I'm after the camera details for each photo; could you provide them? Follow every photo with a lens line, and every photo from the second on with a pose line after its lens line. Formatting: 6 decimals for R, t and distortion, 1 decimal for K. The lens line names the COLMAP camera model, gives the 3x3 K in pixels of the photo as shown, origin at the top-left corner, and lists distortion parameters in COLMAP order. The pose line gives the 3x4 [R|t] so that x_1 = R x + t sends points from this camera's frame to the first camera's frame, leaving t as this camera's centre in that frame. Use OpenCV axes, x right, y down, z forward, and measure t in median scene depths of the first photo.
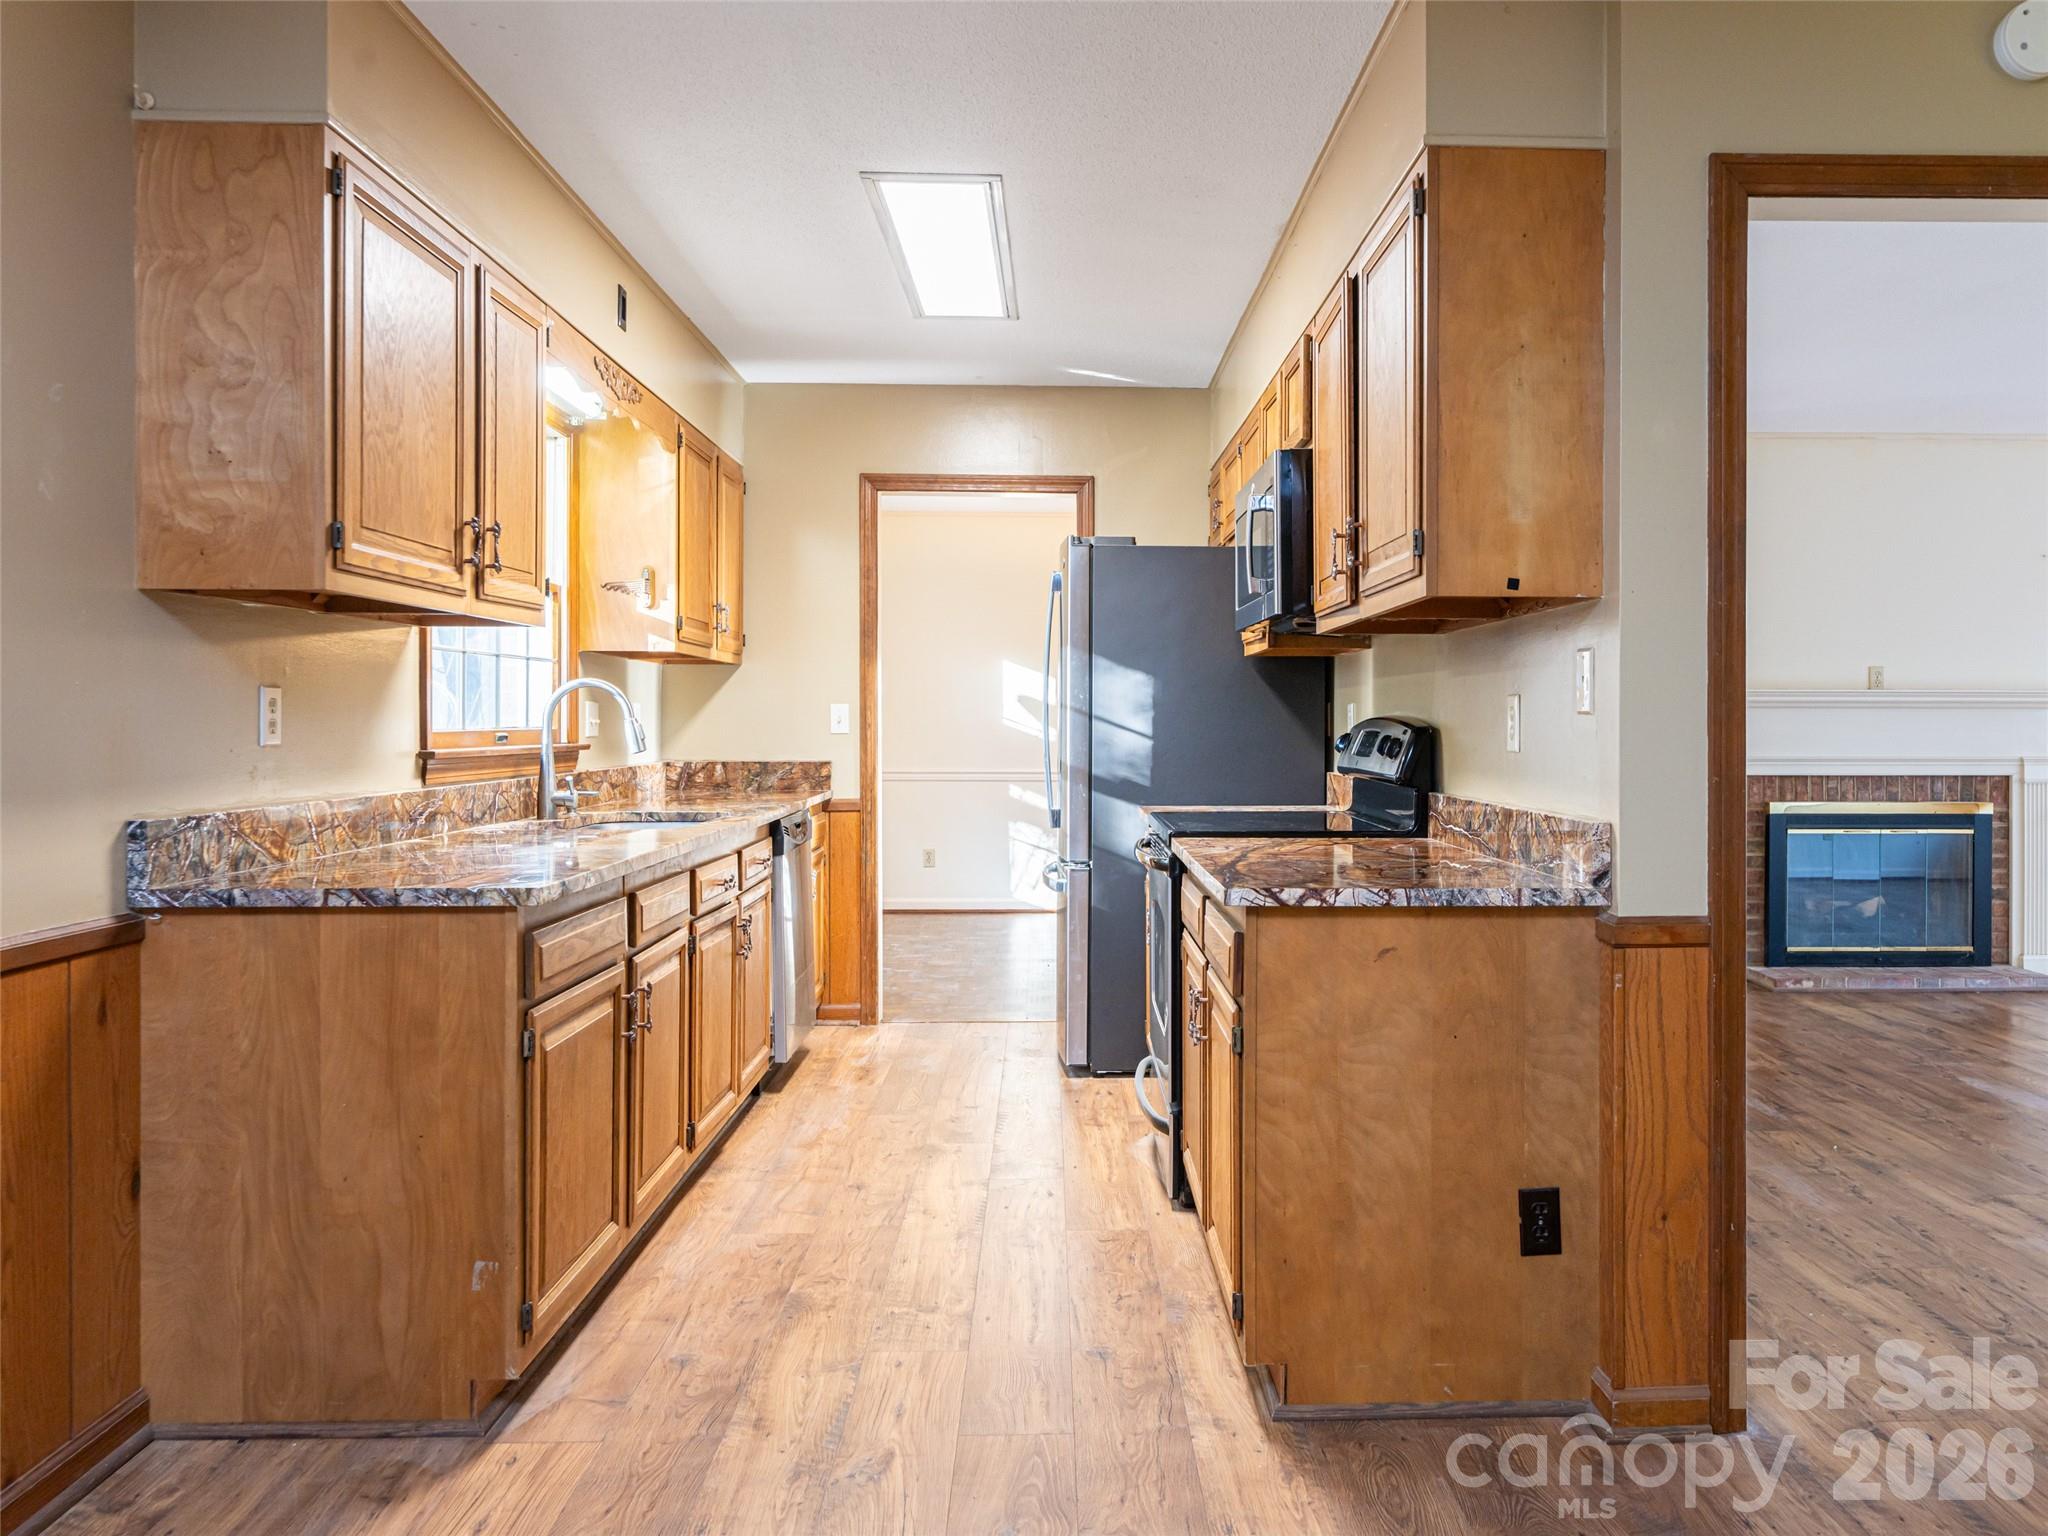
lens RADIAL K [[1485.5, 0, 1145.0], [0, 1485.5, 745.0], [0, 0, 1]] dist [0.005694, -0.015830]
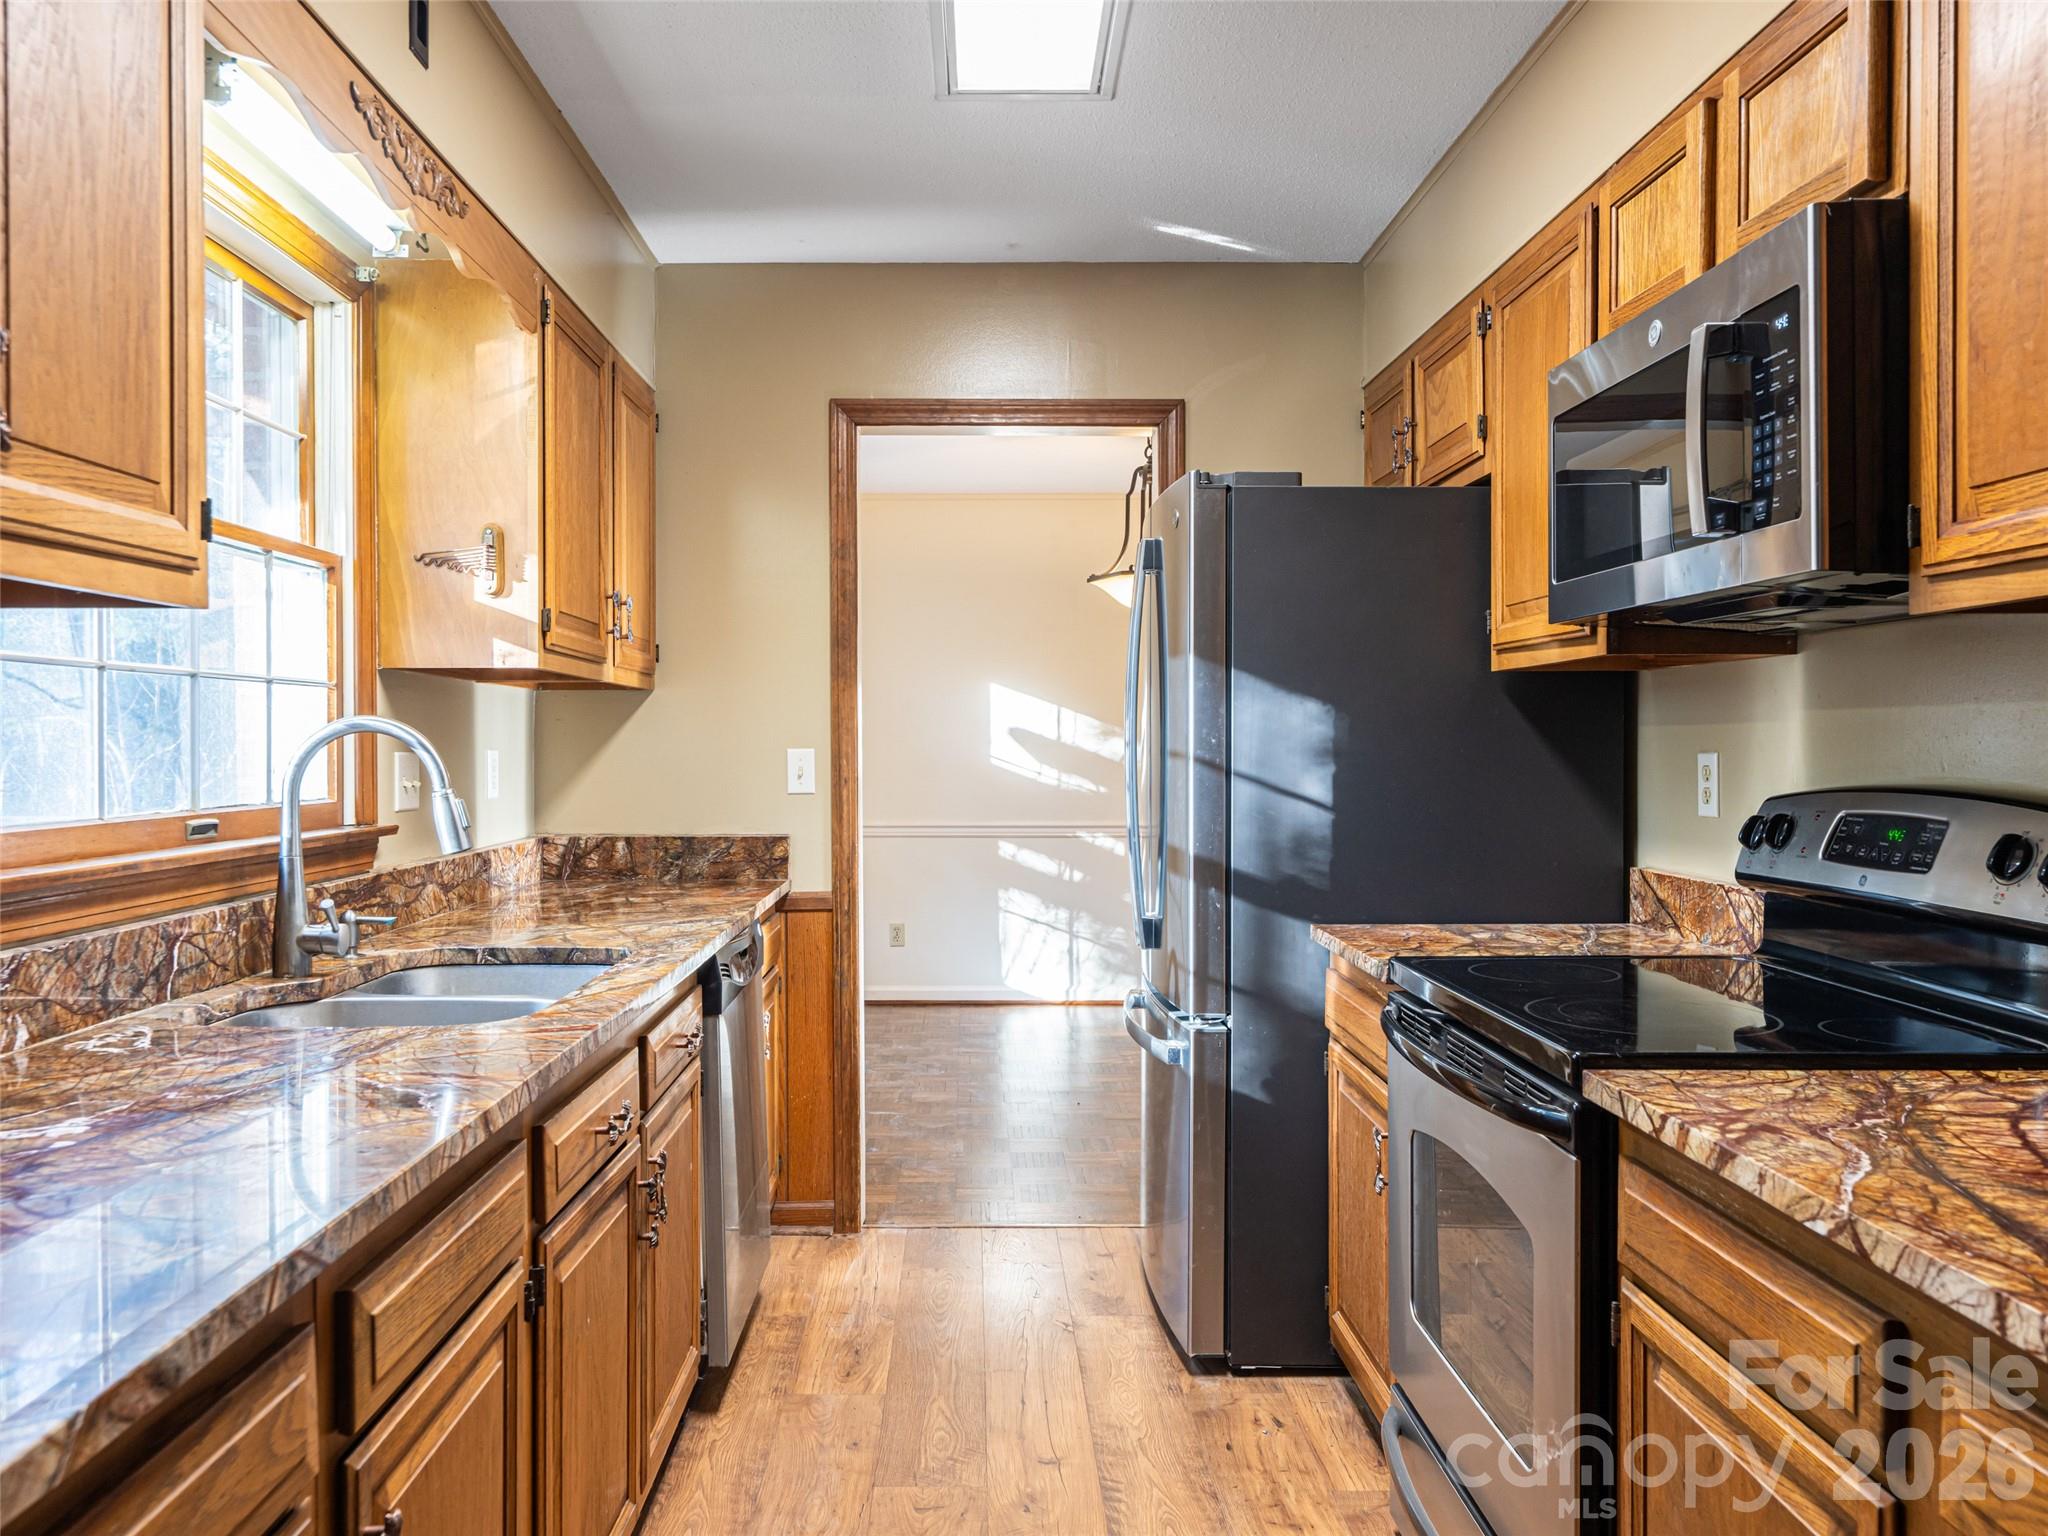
lens RADIAL K [[1485.5, 0, 1008.0], [0, 1485.5, 778.0], [0, 0, 1]] dist [0.005694, -0.015830]
pose [[0.999200, -0.003418, -0.039844, -0.099659], [0.003650, 0.999977, 0.005735, -0.020563], [0.039824, -0.005876, 0.999189, 0.392081]]
